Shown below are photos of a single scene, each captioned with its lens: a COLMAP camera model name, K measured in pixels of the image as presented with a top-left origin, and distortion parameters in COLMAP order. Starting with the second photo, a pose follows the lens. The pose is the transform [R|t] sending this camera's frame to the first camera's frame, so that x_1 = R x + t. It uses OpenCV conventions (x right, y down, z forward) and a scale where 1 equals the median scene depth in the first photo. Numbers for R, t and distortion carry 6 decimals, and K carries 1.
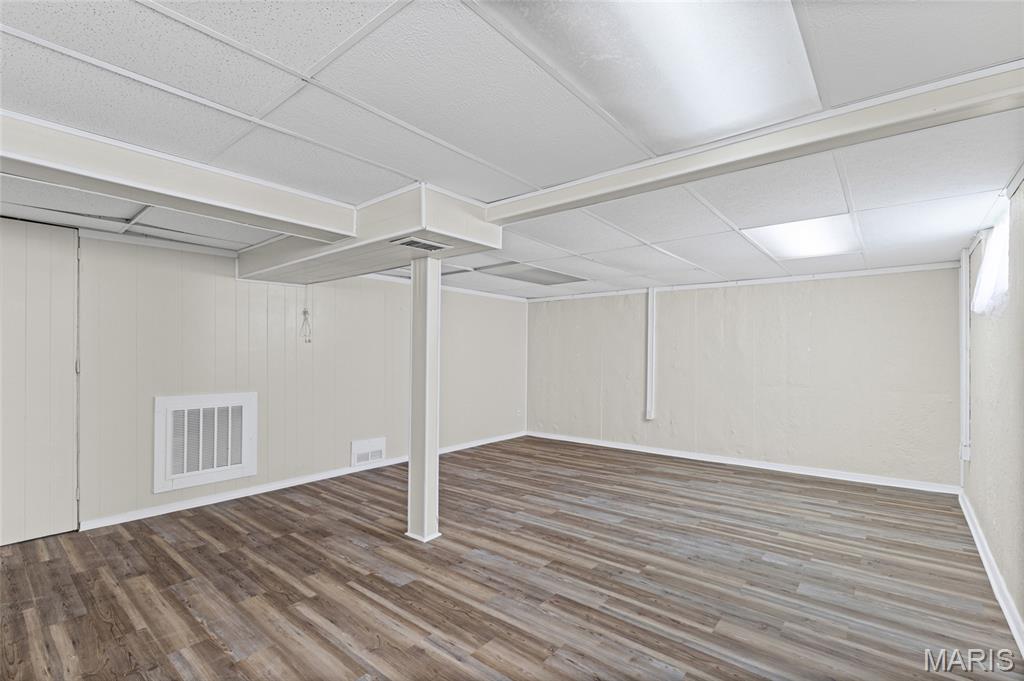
lens RADIAL K [[459.6, 0, 505.9], [0, 459.6, 350.8], [0, 0, 1]] dist [-0.001483, 0.001566]
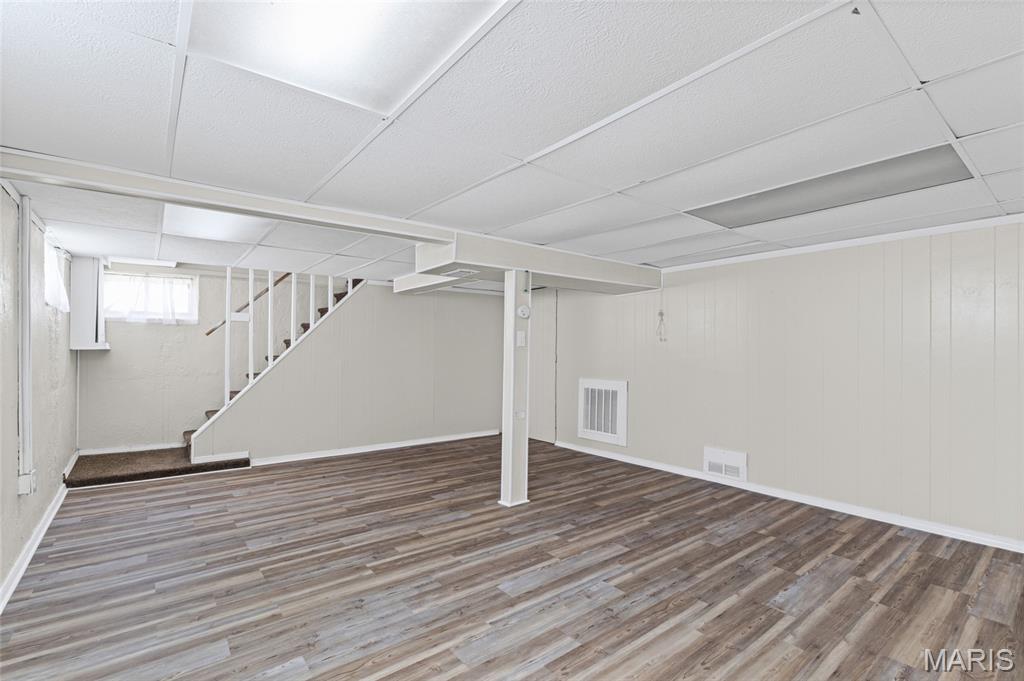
lens RADIAL K [[459.6, 0, 517.5], [0, 459.6, 348.7], [0, 0, 1]] dist [-0.001483, 0.001566]
pose [[-0.190233, -0.009811, -0.981690, 1.004818], [0.007083, 0.999910, -0.011366, 0.014199], [0.981713, -0.009116, -0.190147, 1.249398]]
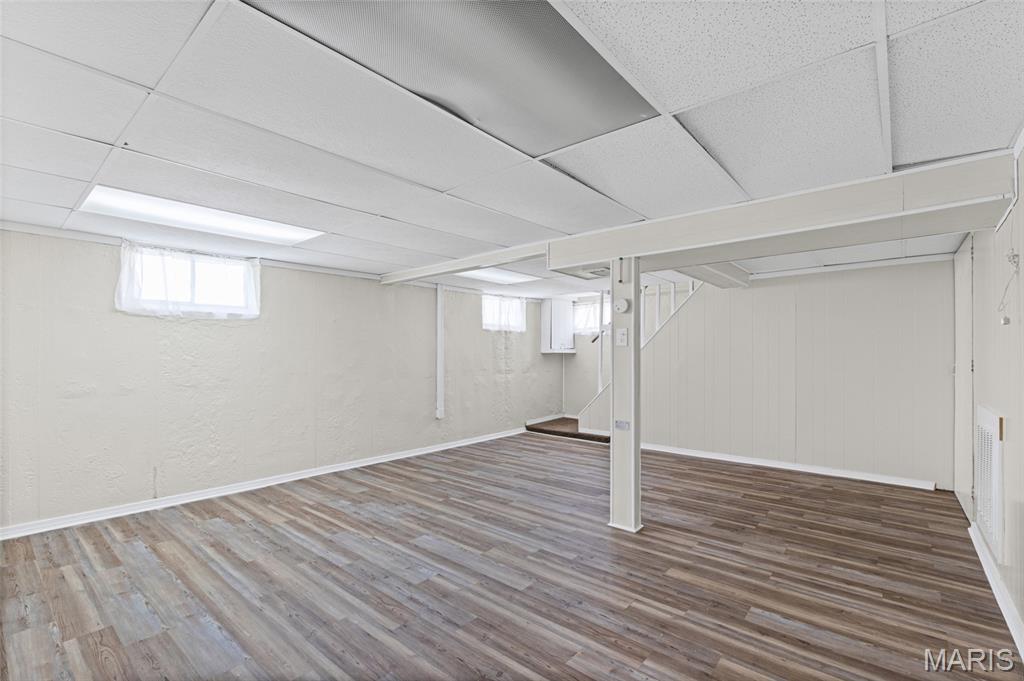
lens RADIAL K [[459.6, 0, 518.4], [0, 459.6, 343.9], [0, 0, 1]] dist [-0.001483, 0.001566]
pose [[-0.999823, -0.005070, -0.018112, 0.082289], [-0.004444, 0.999397, -0.034439, 0.026787], [0.018275, -0.034352, -0.999243, 2.058600]]
